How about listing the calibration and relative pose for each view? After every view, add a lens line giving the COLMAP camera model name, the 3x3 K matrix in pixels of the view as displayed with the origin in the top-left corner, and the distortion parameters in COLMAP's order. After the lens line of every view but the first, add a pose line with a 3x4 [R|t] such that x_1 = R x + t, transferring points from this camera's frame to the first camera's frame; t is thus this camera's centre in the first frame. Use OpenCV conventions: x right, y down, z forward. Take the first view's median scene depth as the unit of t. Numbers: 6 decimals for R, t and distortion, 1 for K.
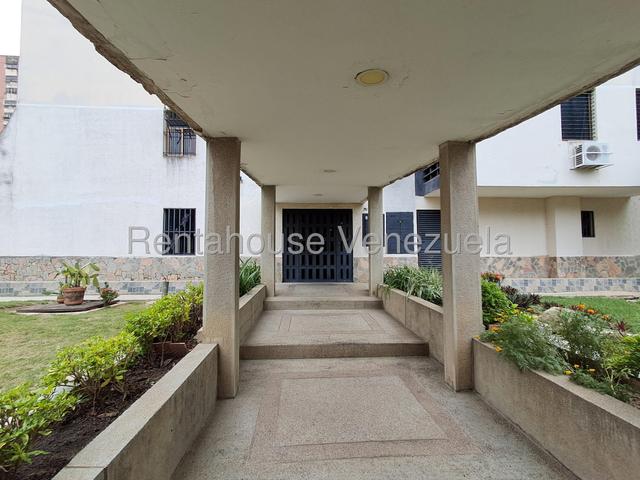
lens RADIAL K [[290.9, 0, 313.8], [0, 290.9, 240.3], [0, 0, 1]] dist [0.009314, -0.001352]
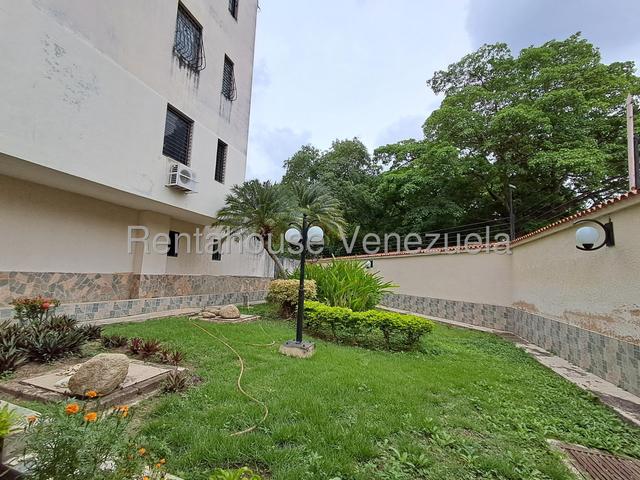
lens RADIAL K [[290.9, 0, 315.5], [0, 290.9, 240.4], [0, 0, 1]] dist [0.009314, -0.001352]
pose [[0.367898, 0.133792, 0.920191, 0.181421], [-0.087148, 0.990200, -0.109128, 0.001851], [-0.925773, -0.040045, 0.375953, 0.155179]]
